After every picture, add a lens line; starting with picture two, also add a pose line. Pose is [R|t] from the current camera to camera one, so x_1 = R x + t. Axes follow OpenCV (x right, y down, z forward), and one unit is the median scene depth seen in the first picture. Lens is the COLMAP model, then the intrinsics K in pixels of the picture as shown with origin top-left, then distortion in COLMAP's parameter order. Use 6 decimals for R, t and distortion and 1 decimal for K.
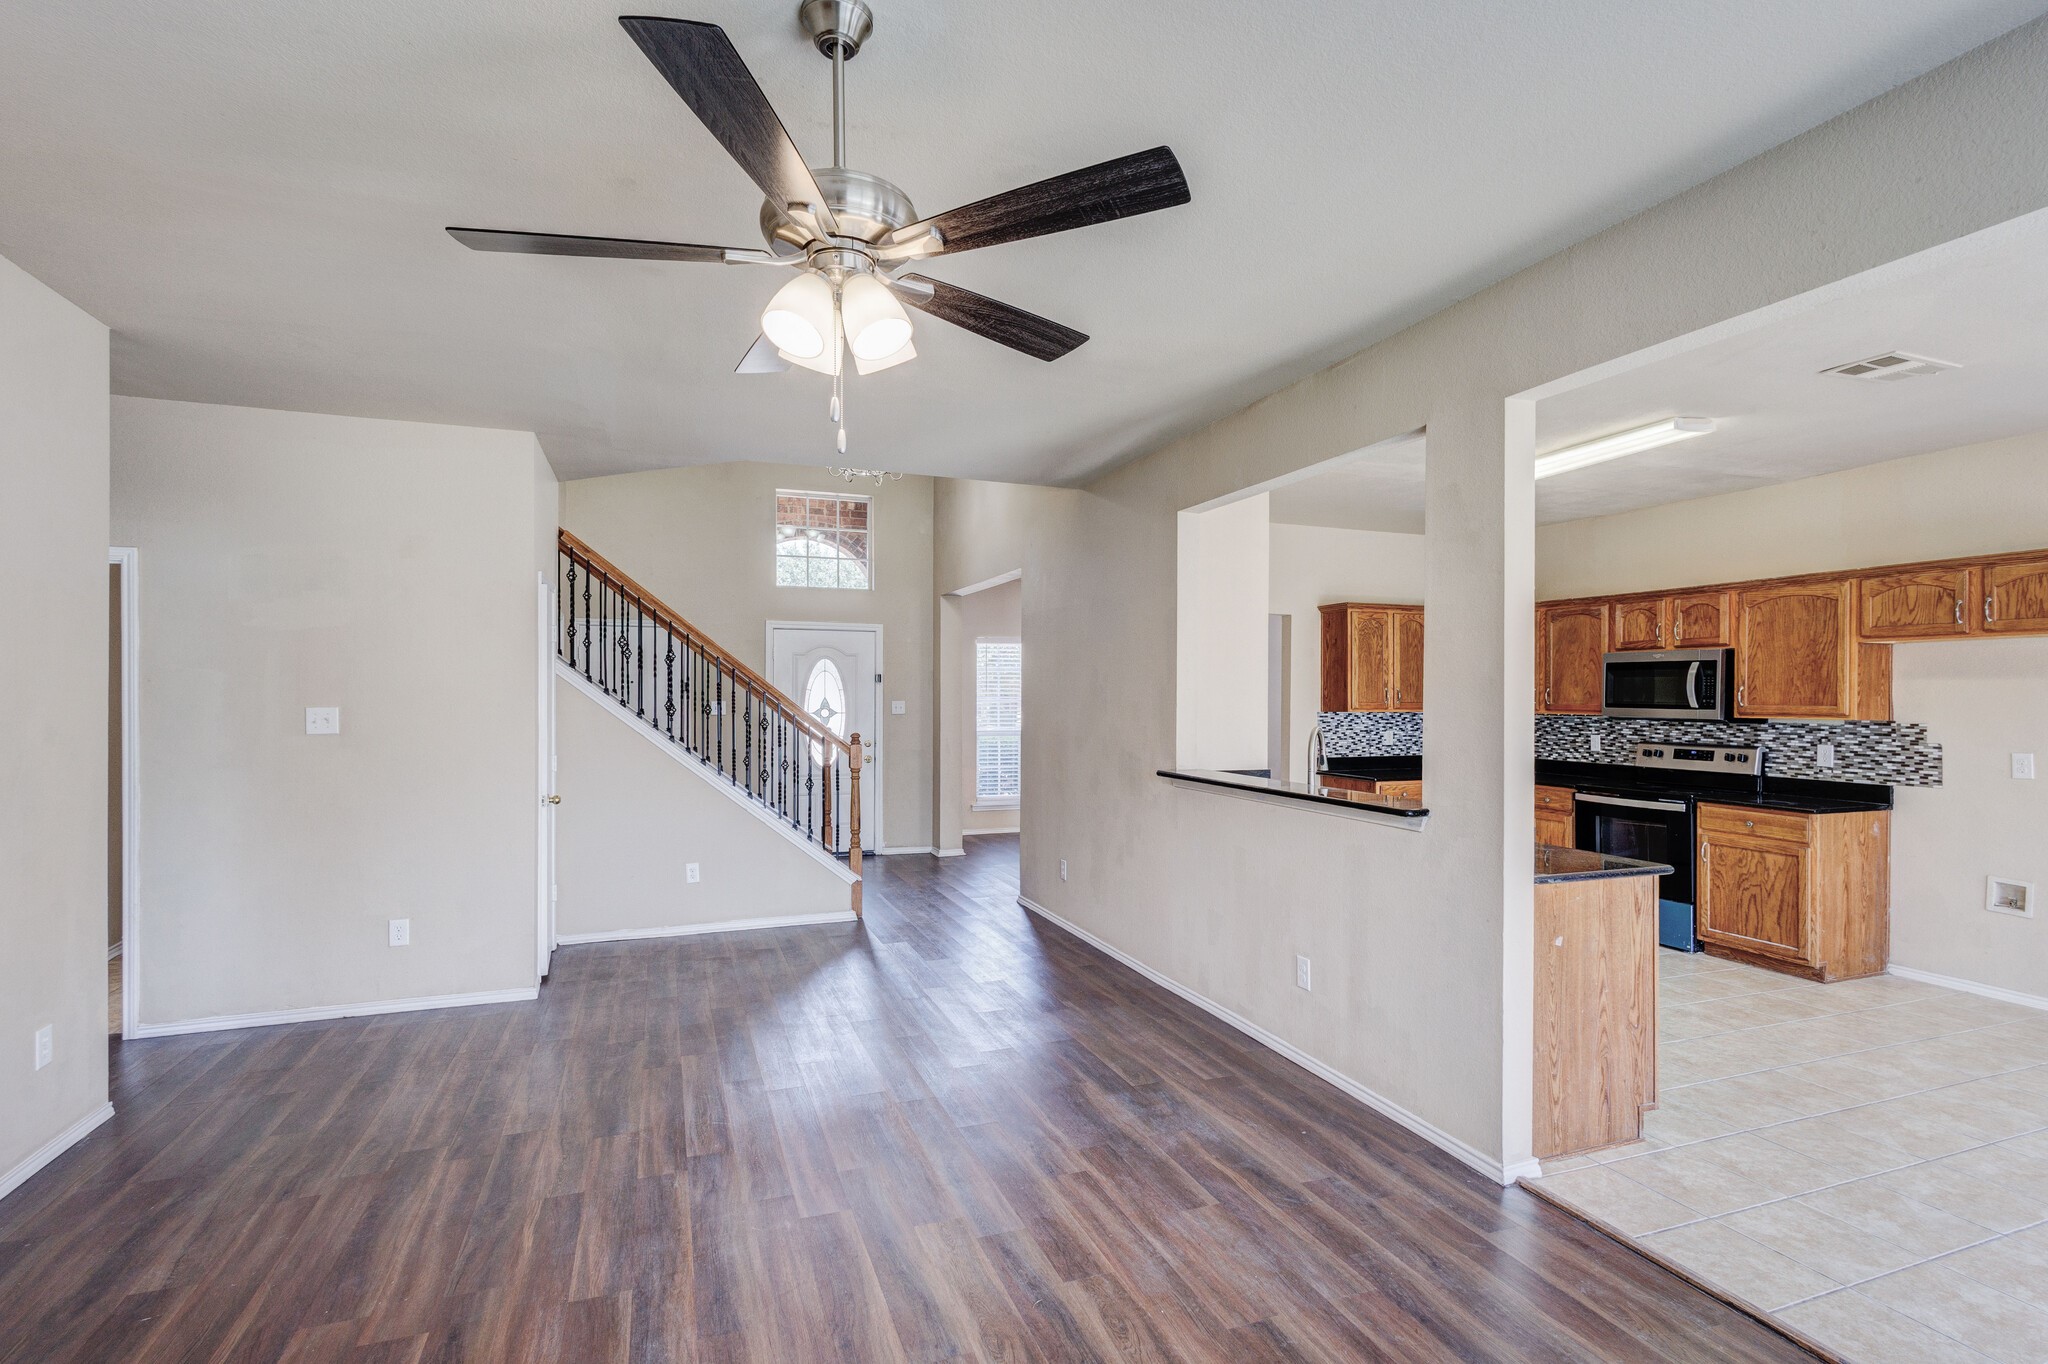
lens RADIAL K [[970.1, 0, 1031.5], [0, 970.1, 695.4], [0, 0, 1]] dist [0.016115, -0.004333]
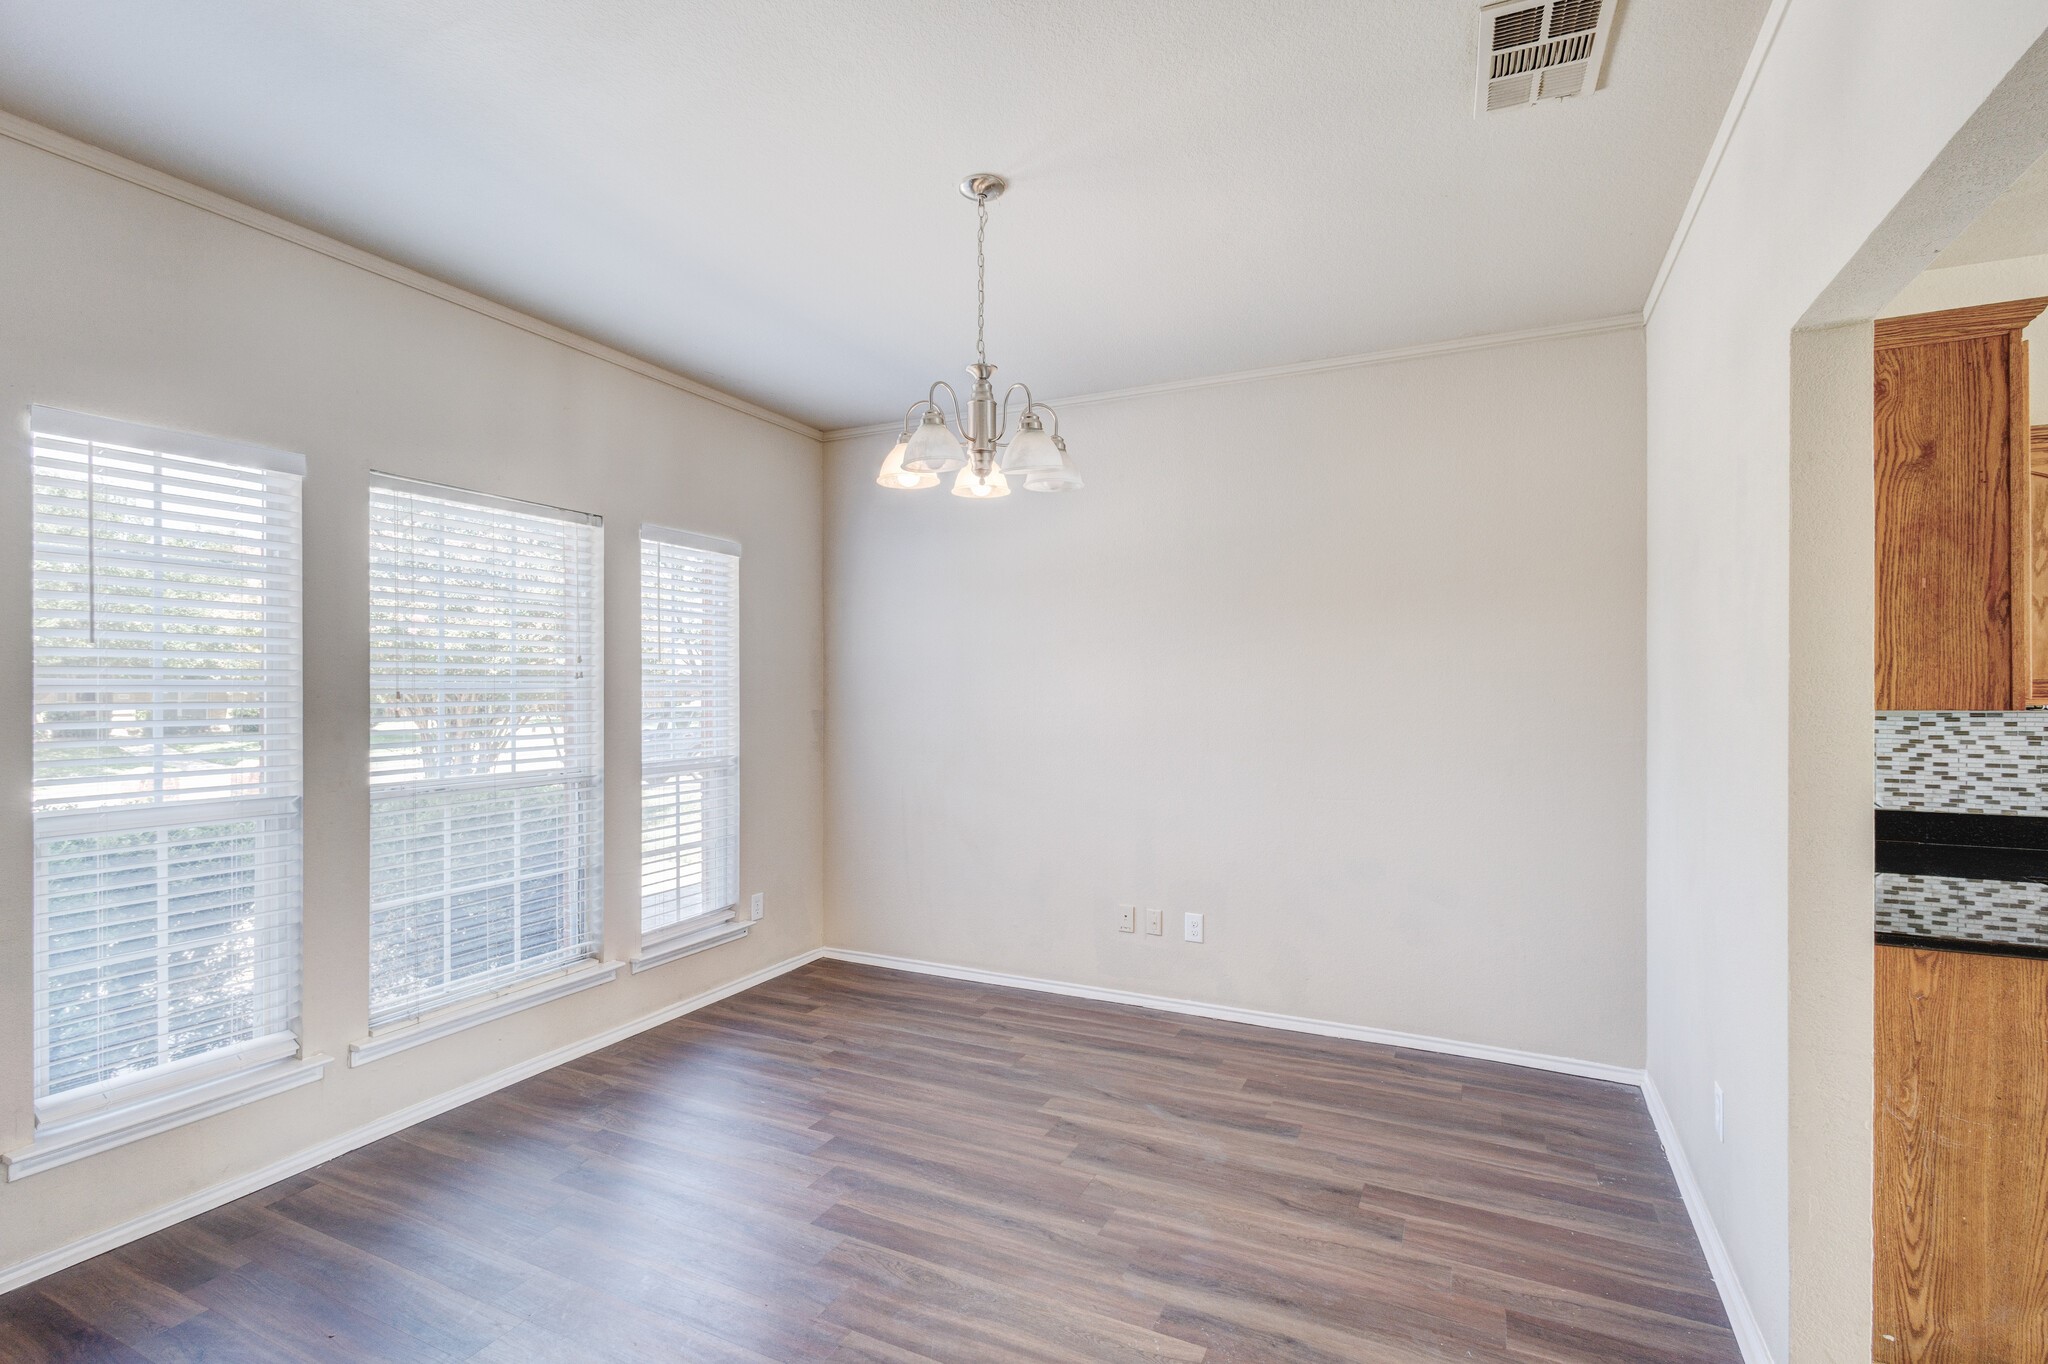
lens RADIAL K [[943.5, 0, 1024.0], [0, 943.5, 691.4], [0, 0, 1]] dist [0.011620, -0.004439]
pose [[0.726921, -0.008028, 0.686674, -0.072838], [0.002506, 0.999956, 0.009037, 0.009948], [-0.686717, -0.004849, 0.726909, 1.267478]]
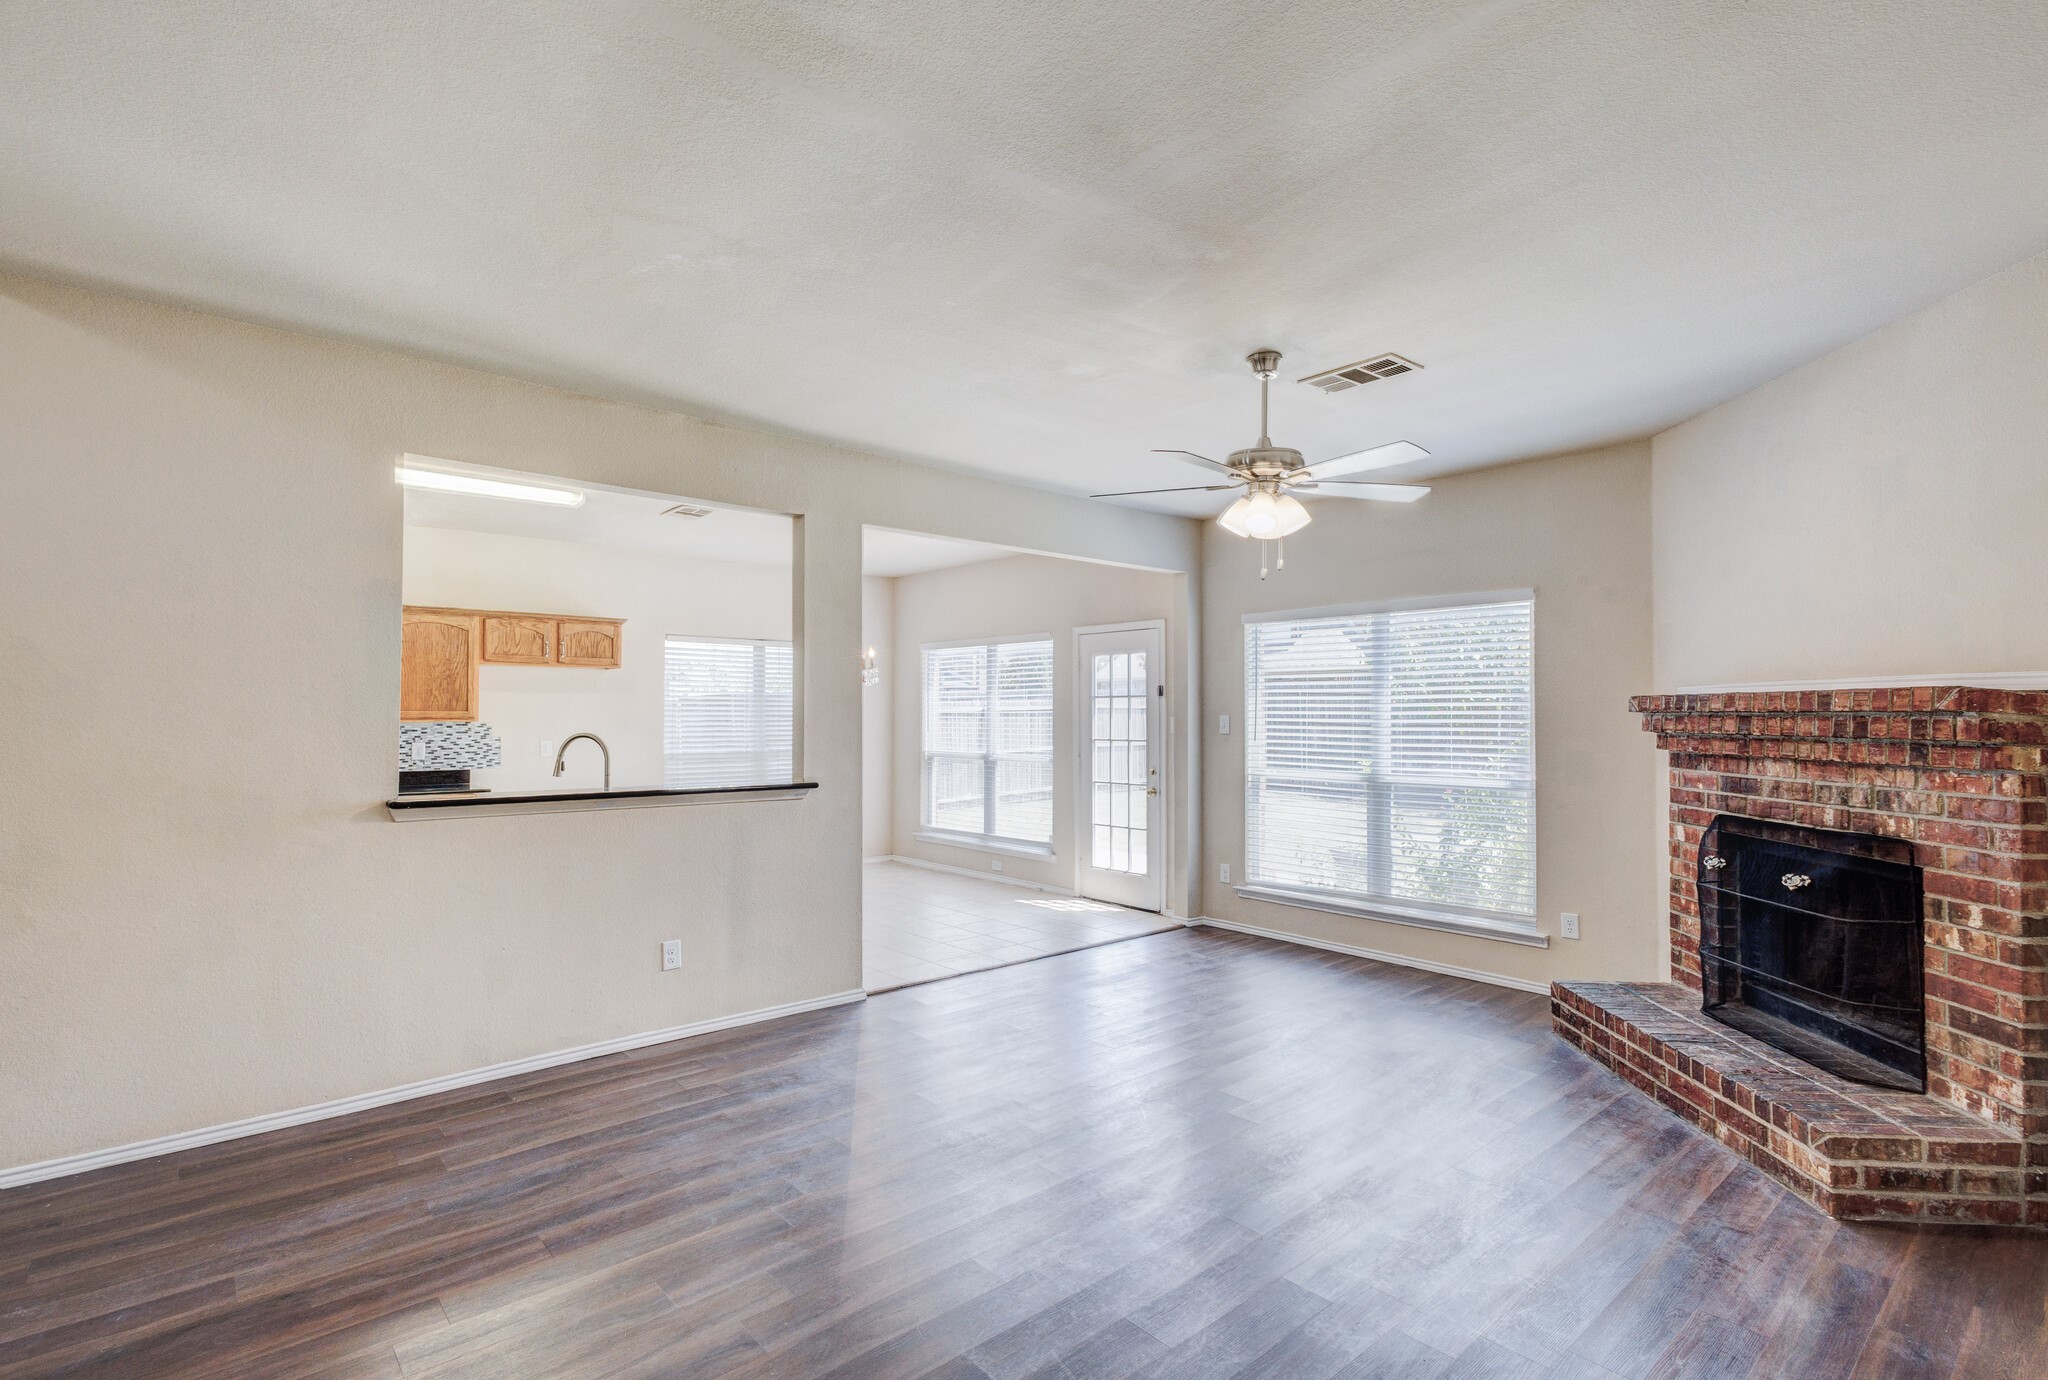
lens RADIAL K [[977.0, 0, 1007.9], [0, 977.0, 698.0], [0, 0, 1]] dist [0.002849, -0.000210]
pose [[-0.337573, 0.010779, 0.941238, -0.616511], [-0.005229, 0.999898, -0.013326, 0.006350], [-0.941285, -0.009420, -0.337482, 0.708652]]
